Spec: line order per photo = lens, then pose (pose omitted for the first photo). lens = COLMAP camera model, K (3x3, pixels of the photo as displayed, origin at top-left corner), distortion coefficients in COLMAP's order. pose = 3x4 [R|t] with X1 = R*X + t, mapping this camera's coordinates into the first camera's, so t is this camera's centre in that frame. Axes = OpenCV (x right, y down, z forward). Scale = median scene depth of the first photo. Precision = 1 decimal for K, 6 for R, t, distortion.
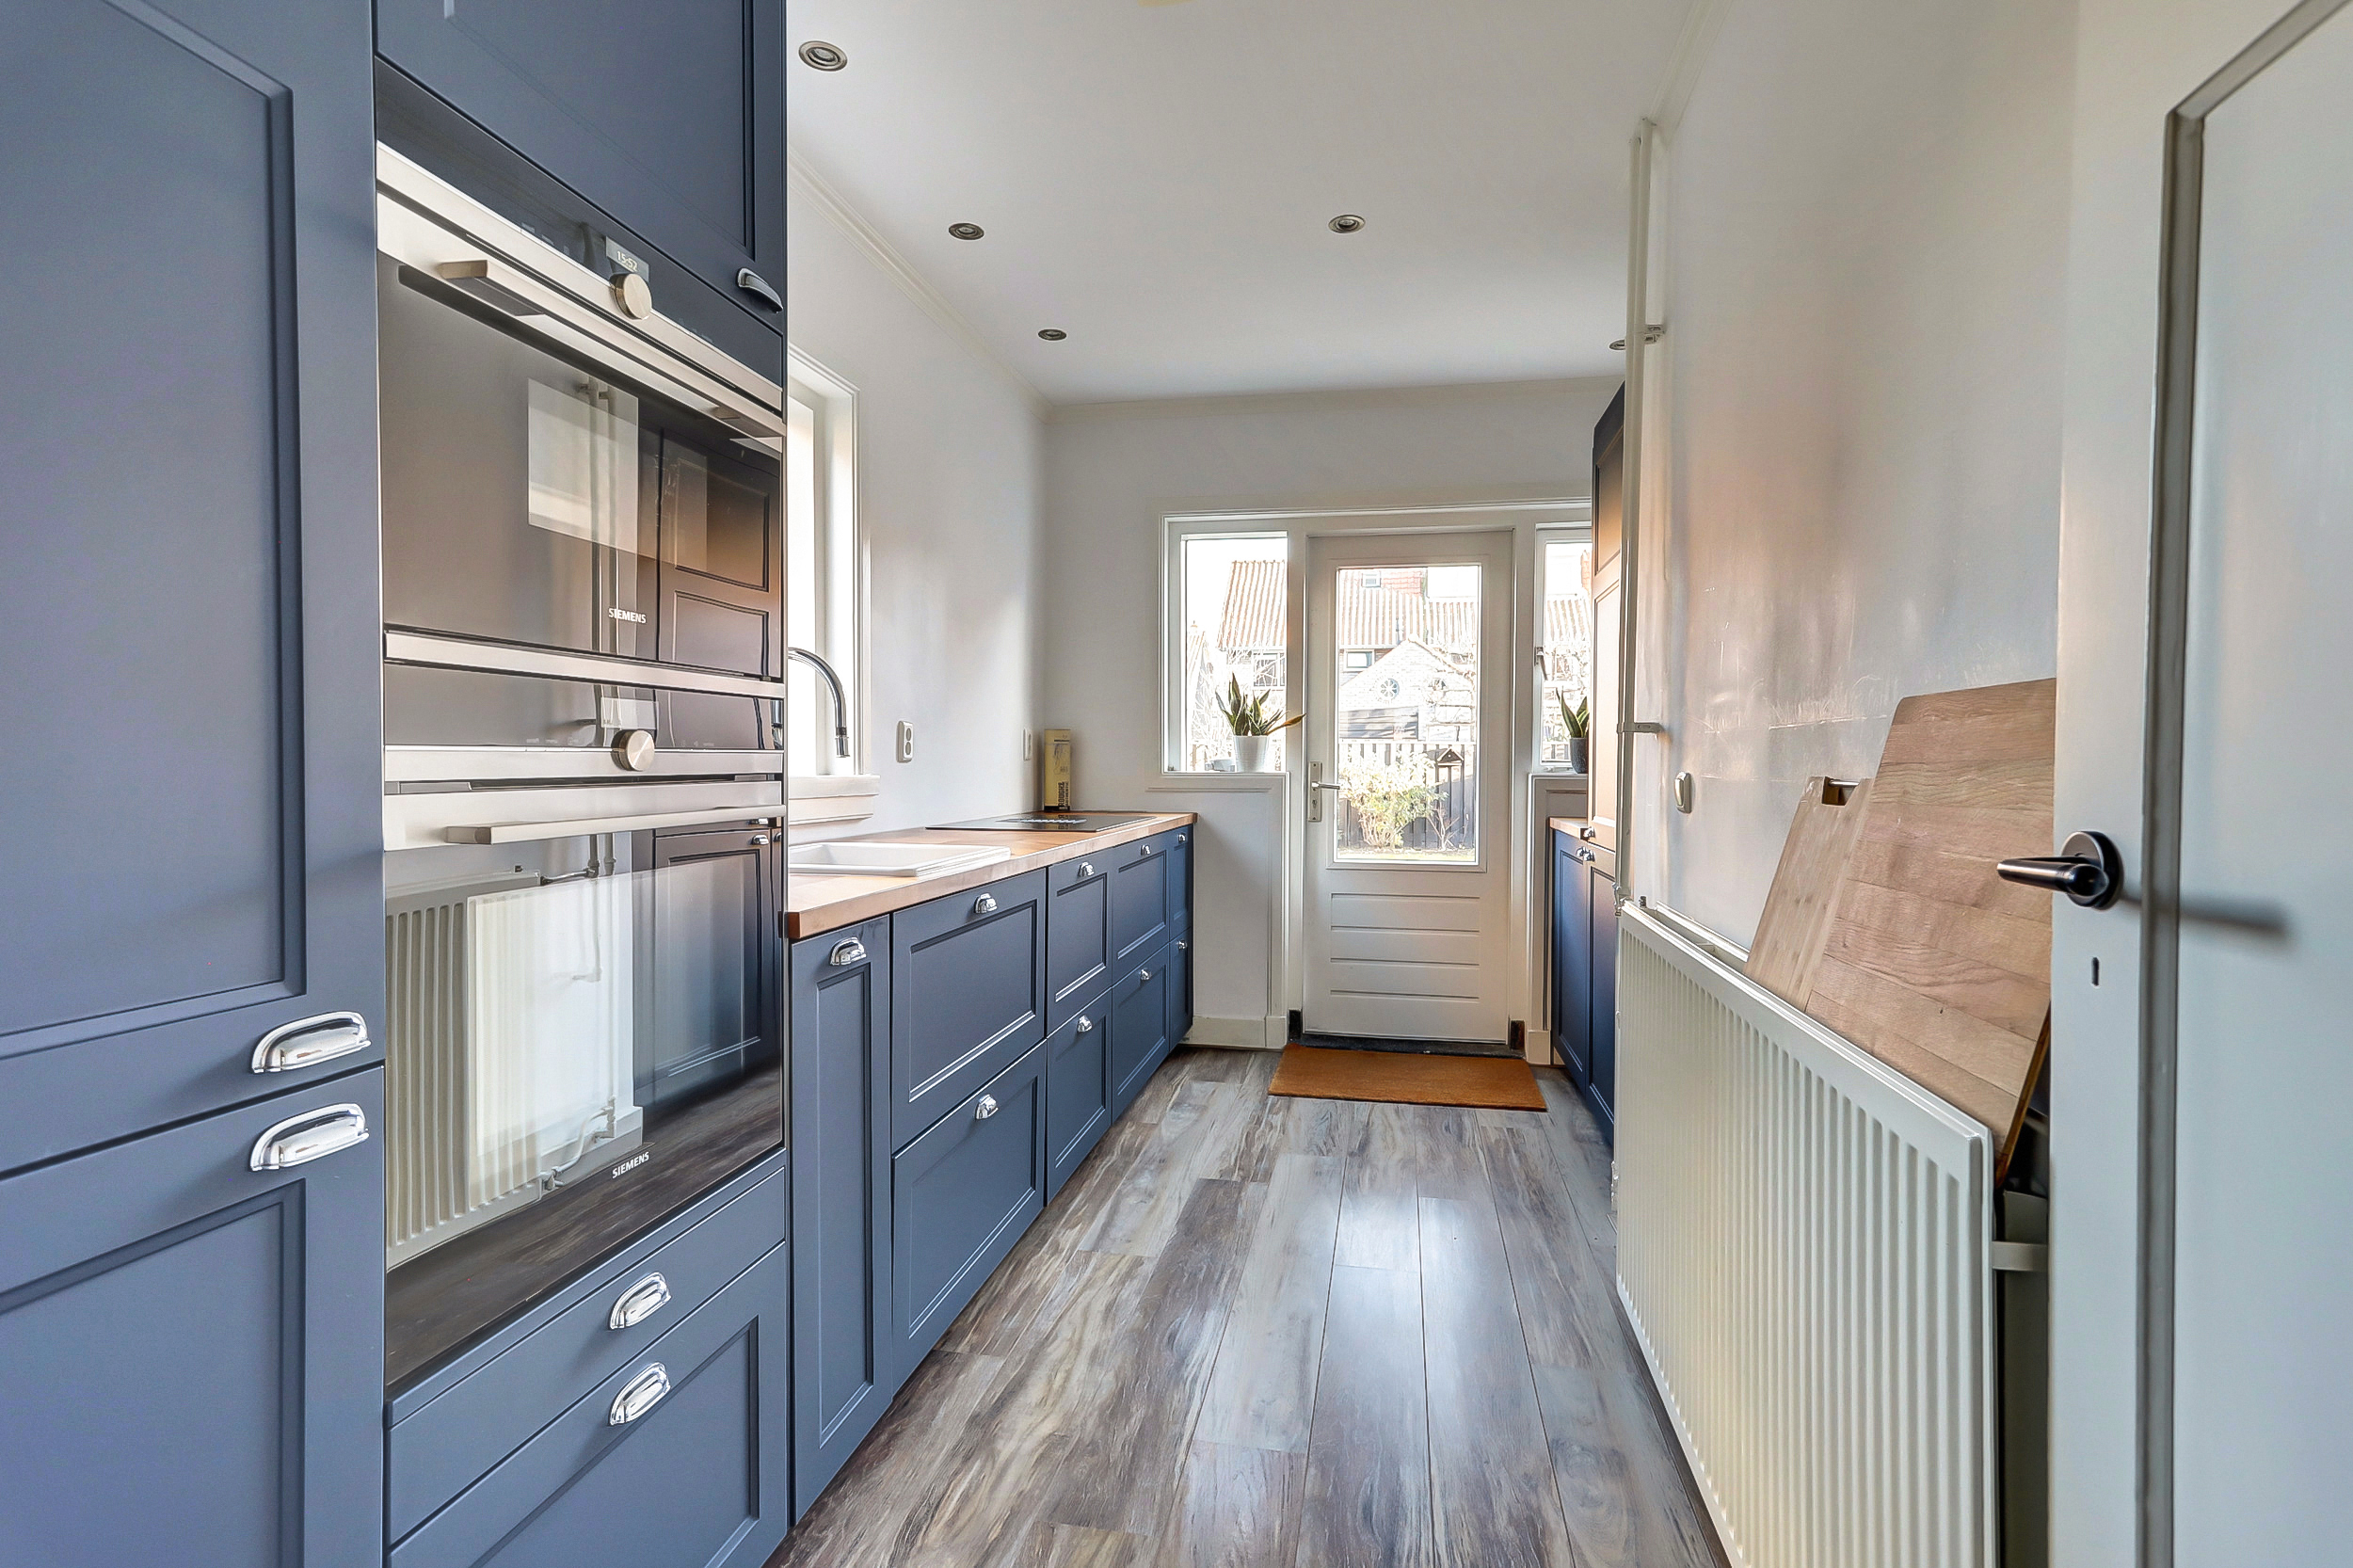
lens RADIAL K [[1126.2, 0, 1185.7], [0, 1126.2, 769.8], [0, 0, 1]] dist [0.011587, 0.001082]
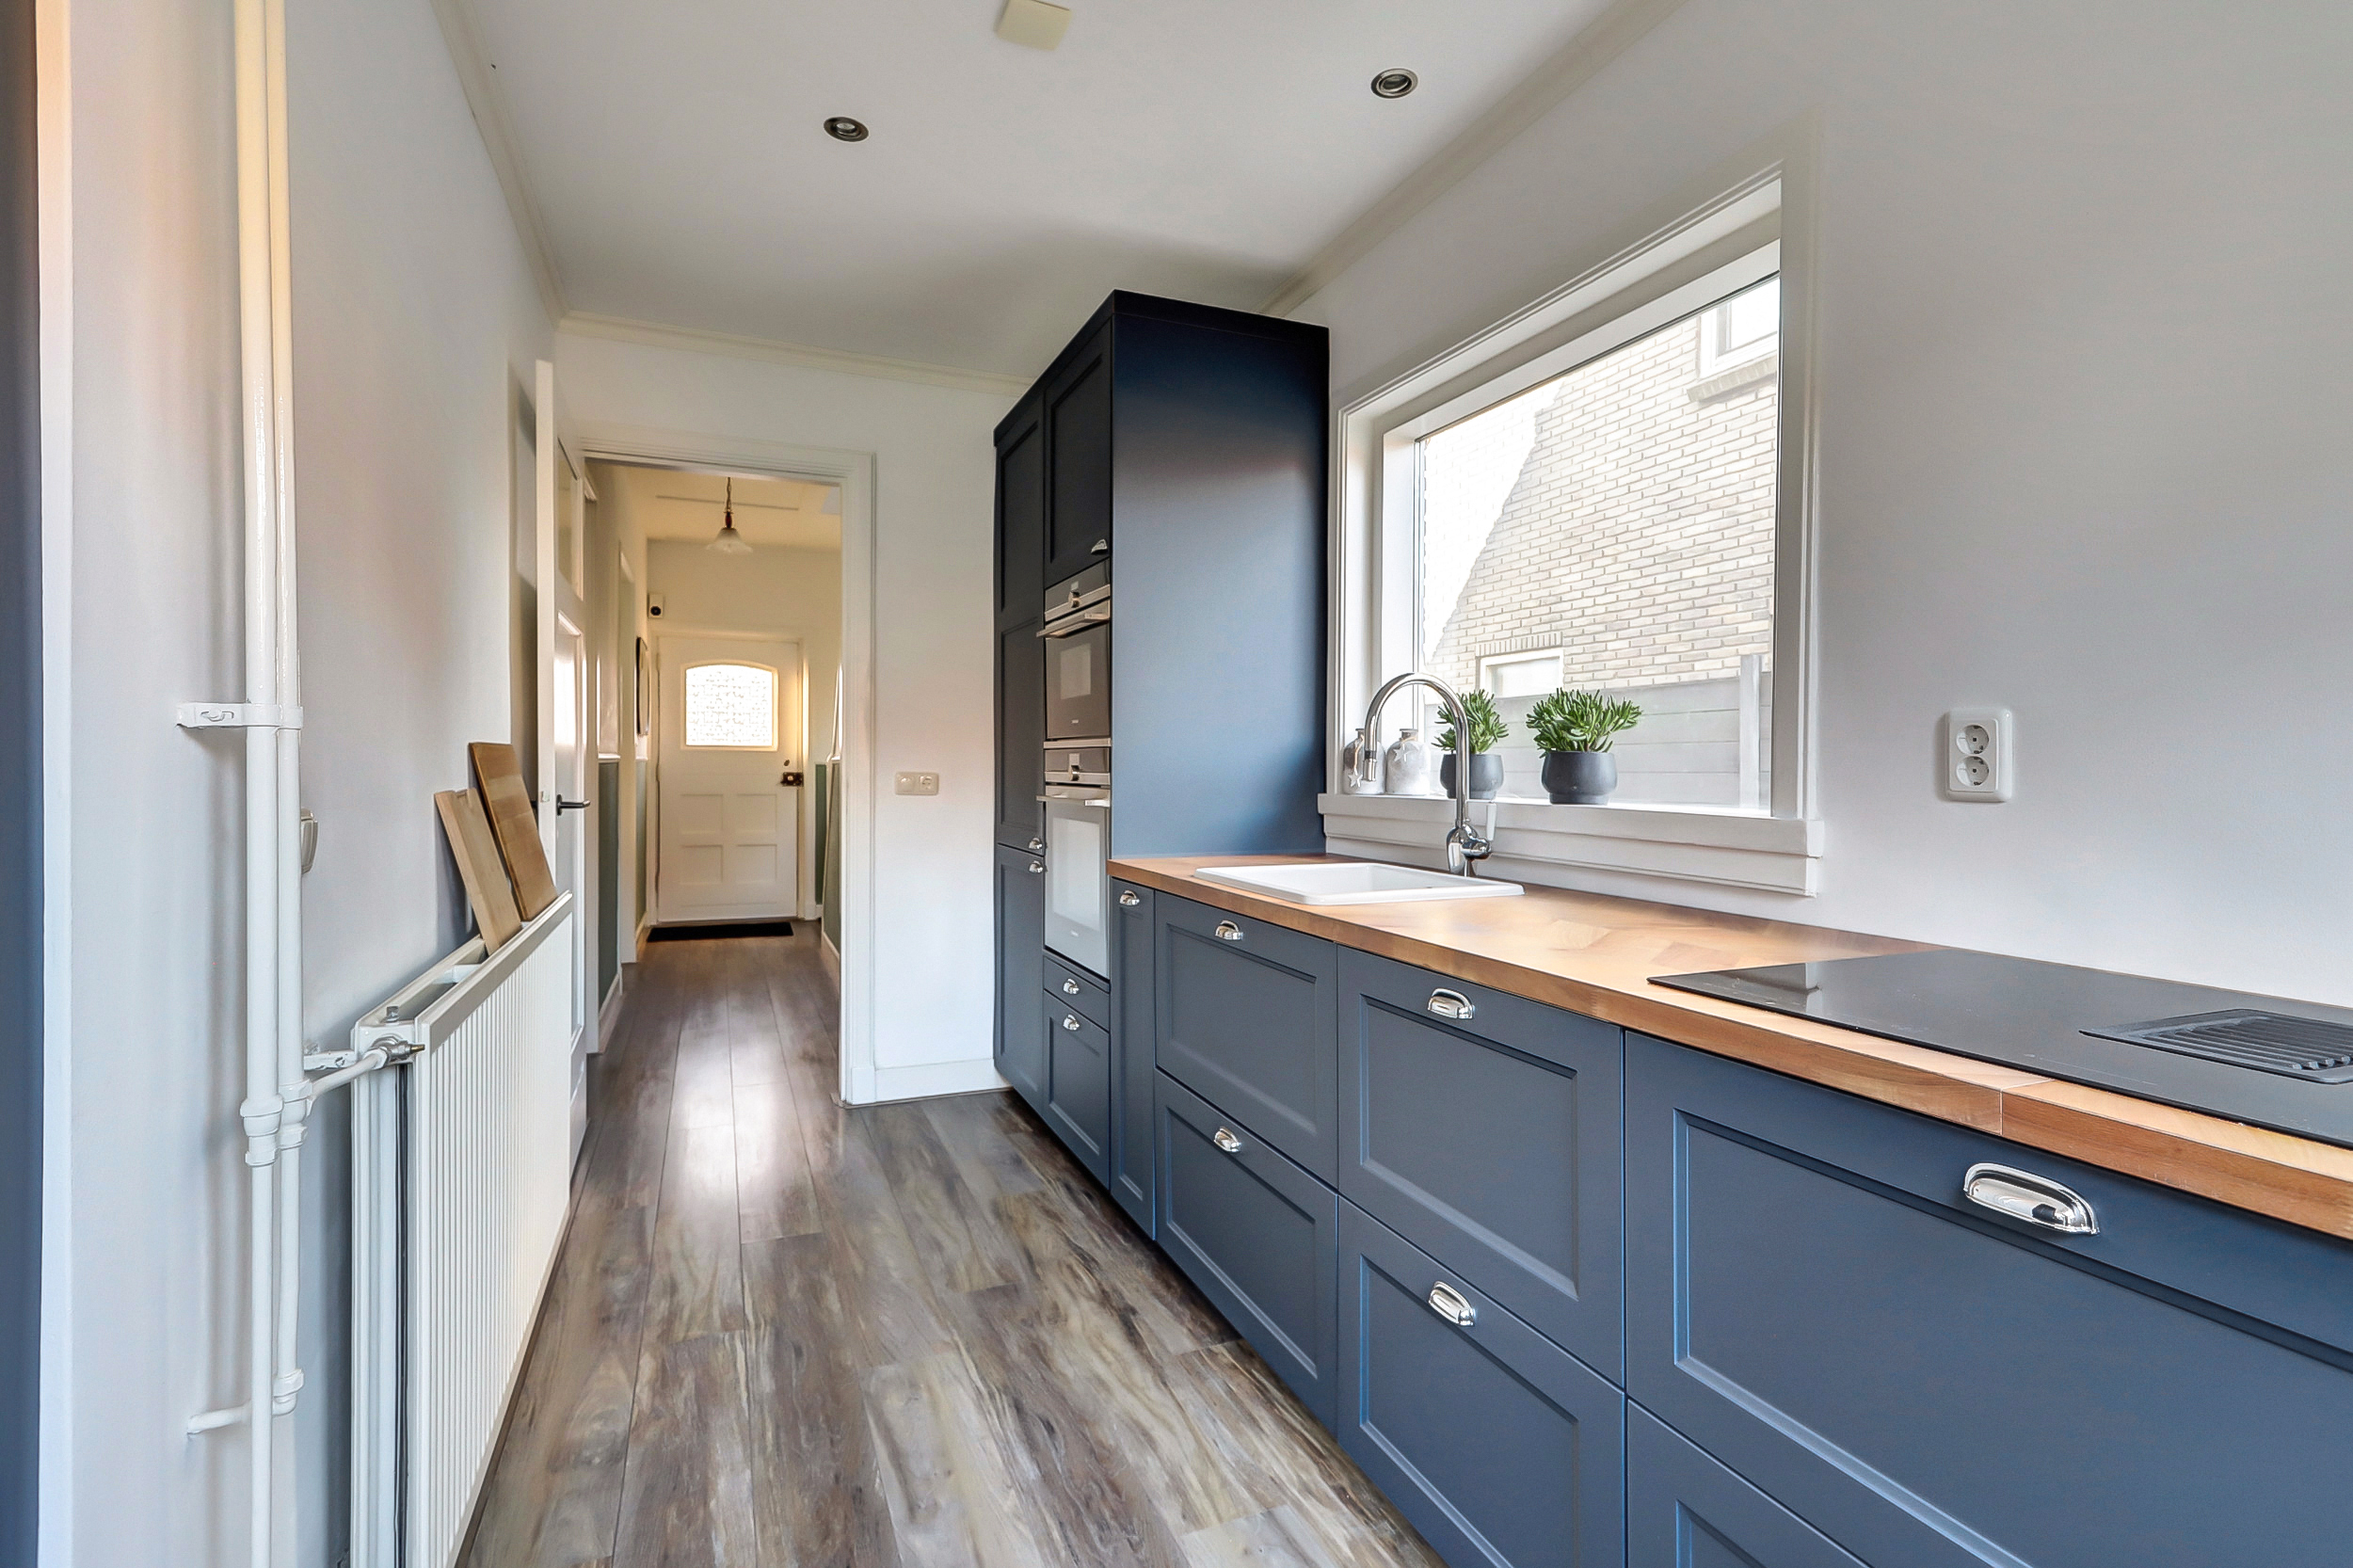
lens RADIAL K [[1126.2, 0, 1185.7], [0, 1126.2, 769.8], [0, 0, 1]] dist [0.011587, 0.001082]
pose [[-0.834871, -0.002361, -0.550440, 0.421074], [-0.011049, 0.999861, 0.012469, -0.035469], [0.550334, 0.016492, -0.834782, 1.926800]]
